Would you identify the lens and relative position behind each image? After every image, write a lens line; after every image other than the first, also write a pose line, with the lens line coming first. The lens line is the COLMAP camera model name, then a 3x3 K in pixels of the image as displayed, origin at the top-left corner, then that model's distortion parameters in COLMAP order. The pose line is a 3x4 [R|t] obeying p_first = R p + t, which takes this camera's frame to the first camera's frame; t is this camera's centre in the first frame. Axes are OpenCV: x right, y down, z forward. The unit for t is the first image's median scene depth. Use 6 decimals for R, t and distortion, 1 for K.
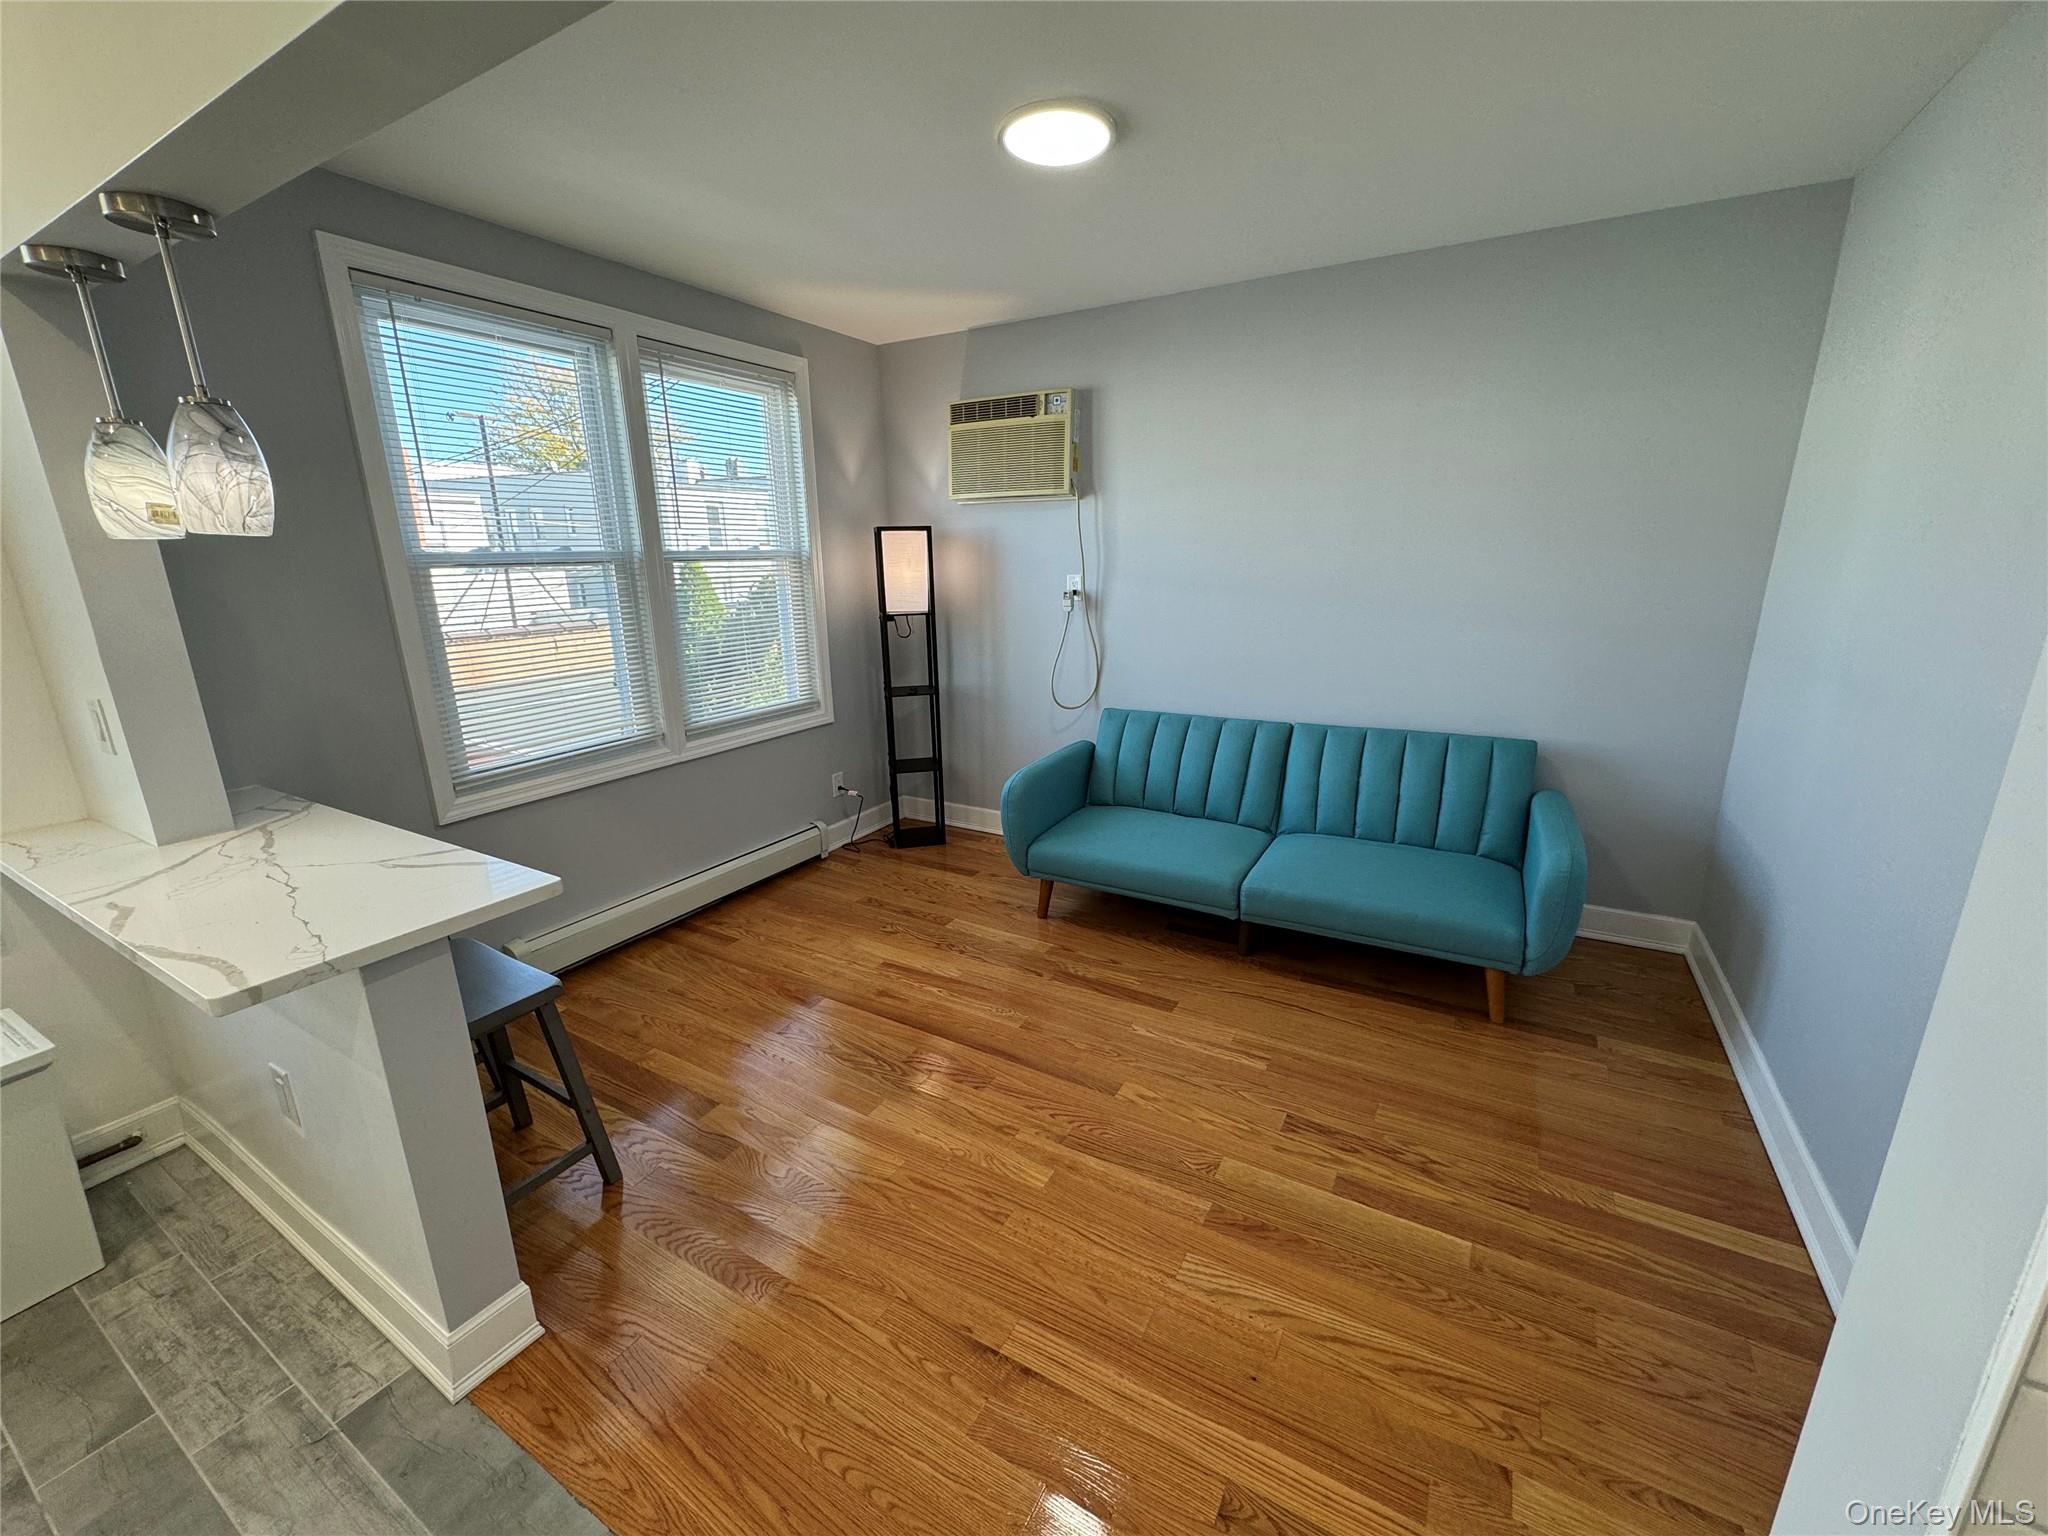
lens RADIAL K [[816.5, 0, 1024.6], [0, 816.5, 772.0], [0, 0, 1]] dist [-0.002253, 0.000449]
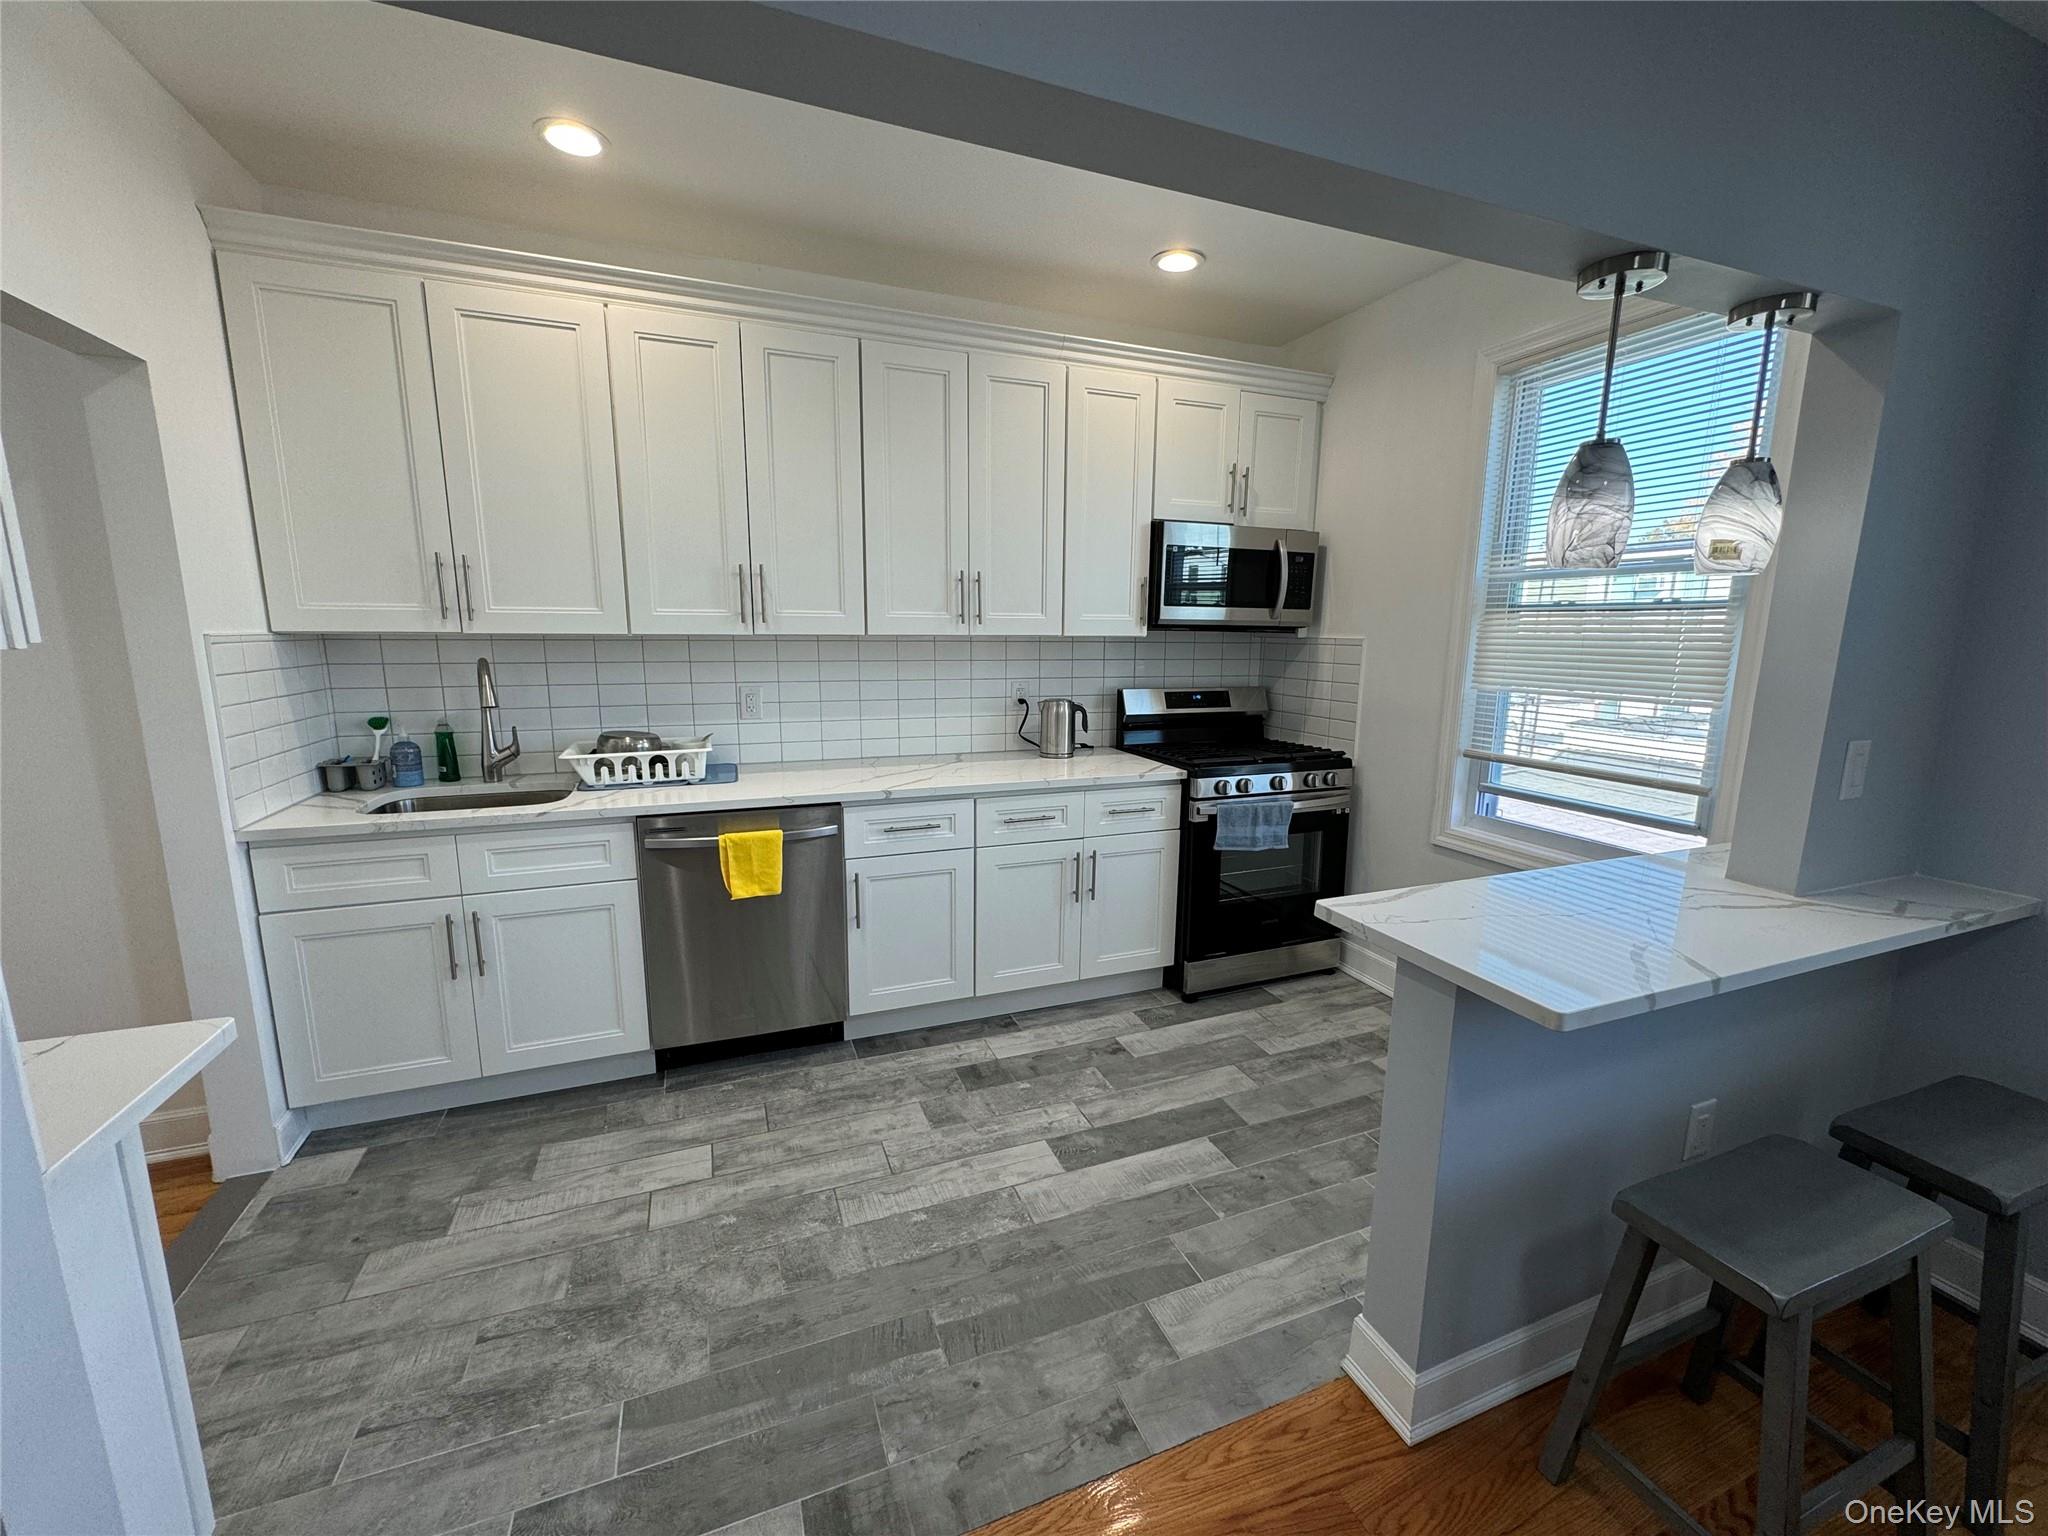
lens RADIAL K [[816.5, 0, 1024.1], [0, 816.5, 771.8], [0, 0, 1]] dist [-0.002253, 0.000449]
pose [[-0.622252, 0.143268, -0.769595, 0.166381], [-0.204734, 0.919107, 0.336638, -0.133687], [0.755570, 0.367036, -0.542584, 0.584391]]
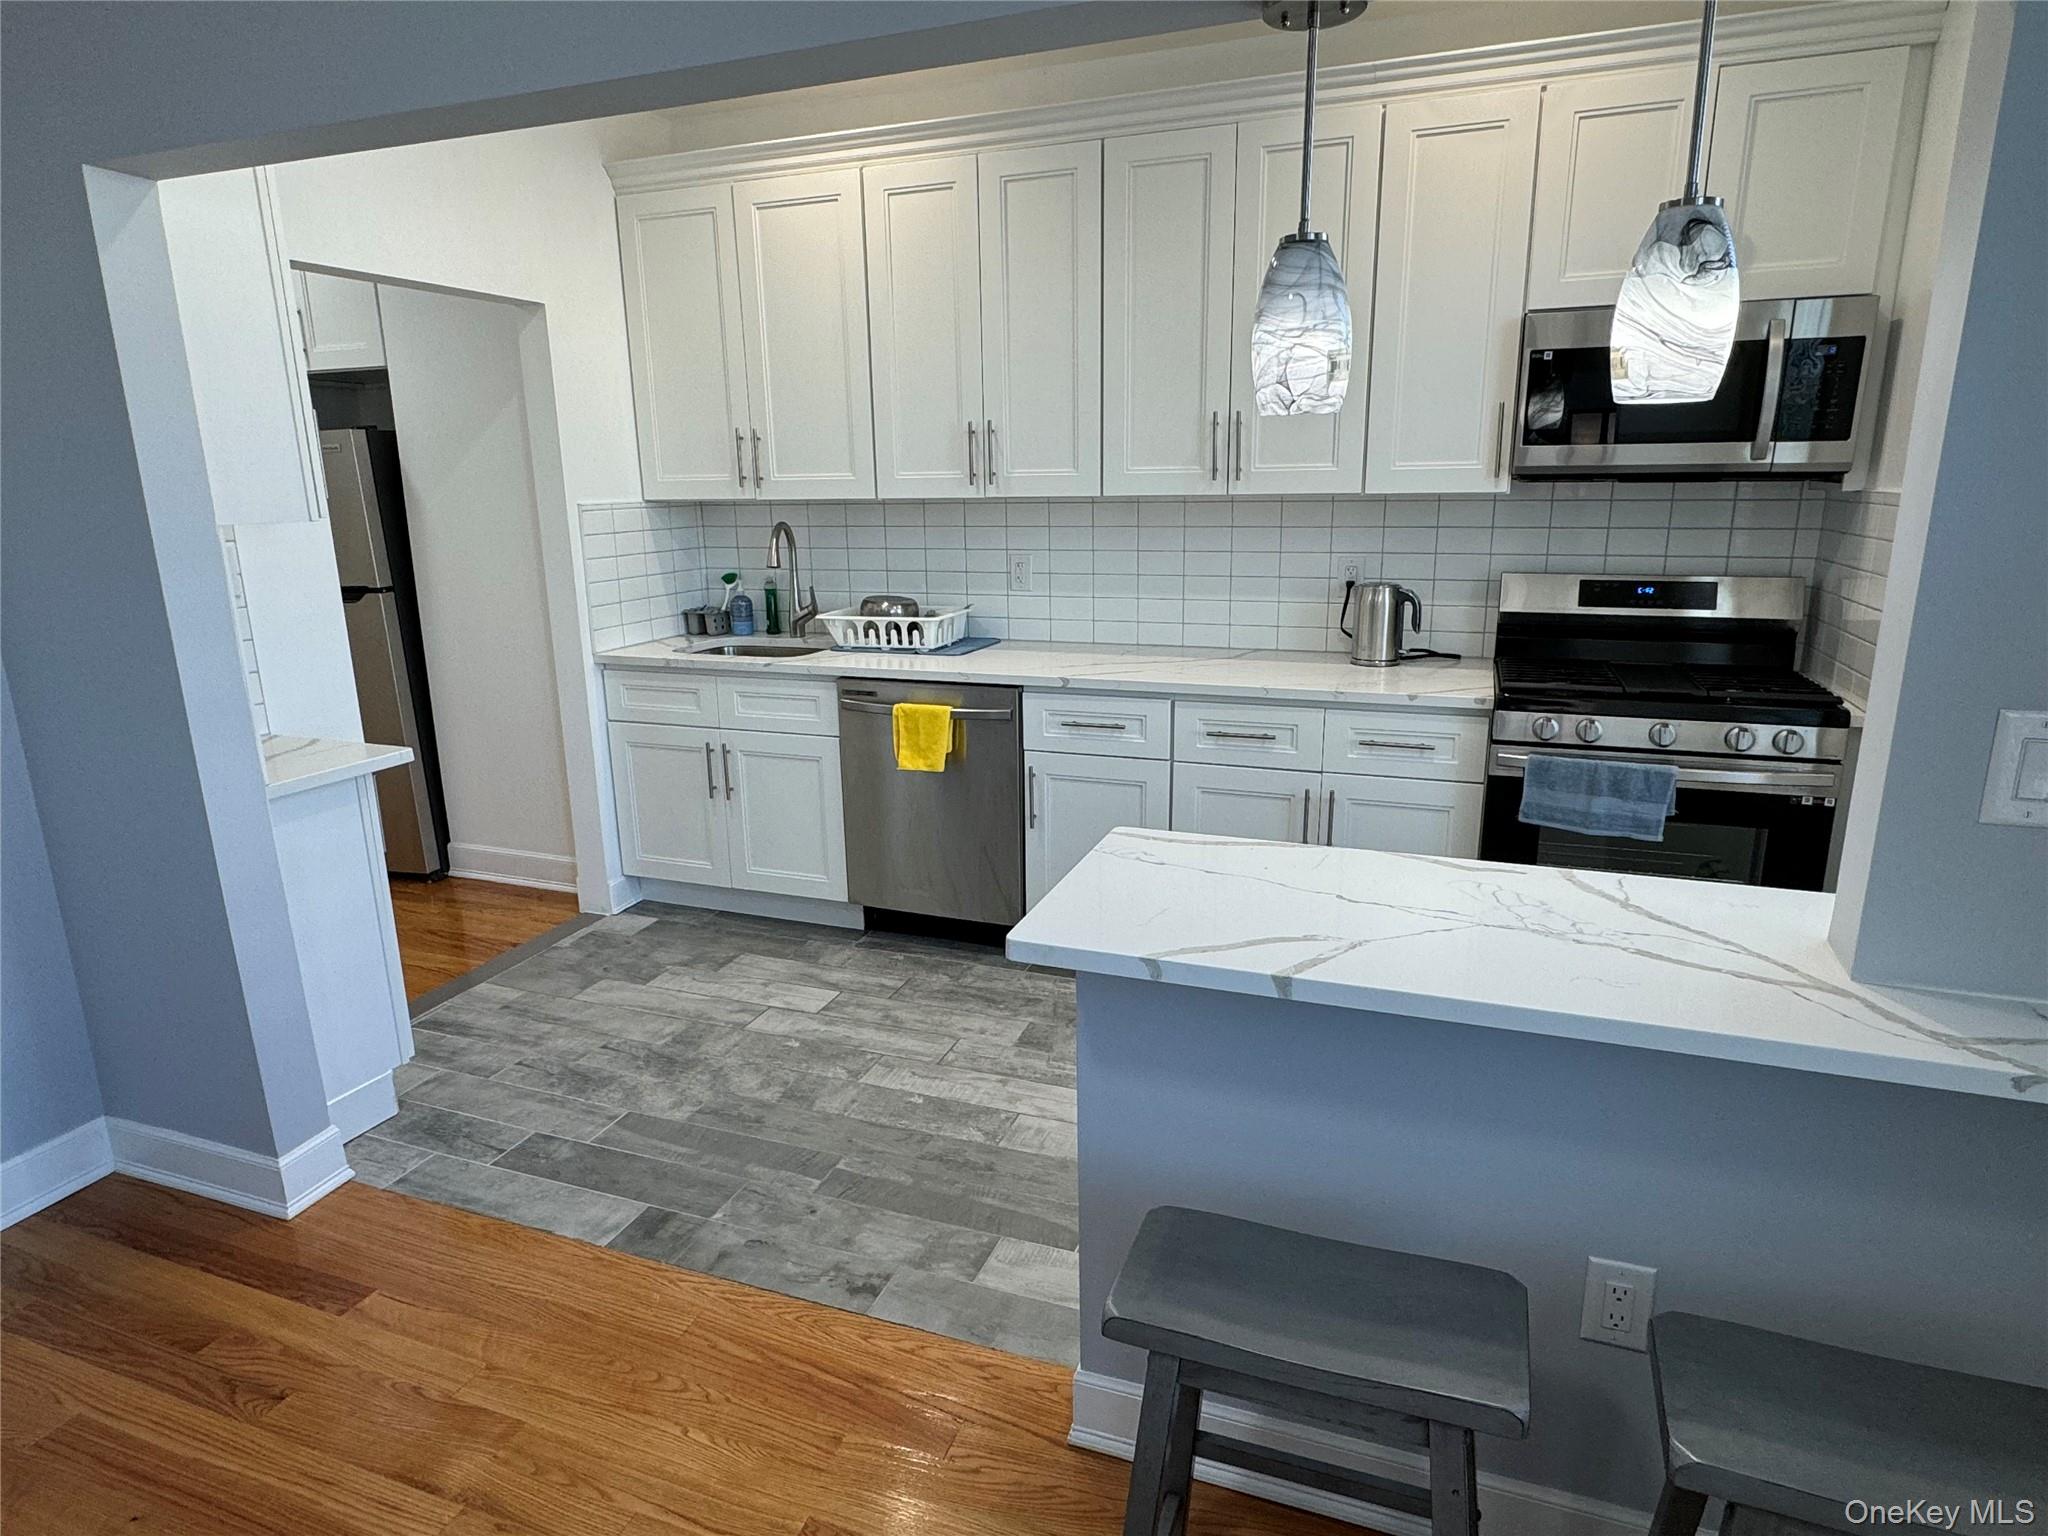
lens RADIAL K [[1187.2, 0, 1016.6], [0, 1187.2, 779.7], [0, 0, 1]] dist [-0.003440, 0.003094]
pose [[-0.987092, 0.067409, -0.145278, -0.272276], [-0.013189, 0.869811, 0.493209, -0.280825], [0.159611, 0.488758, -0.857694, 1.084155]]
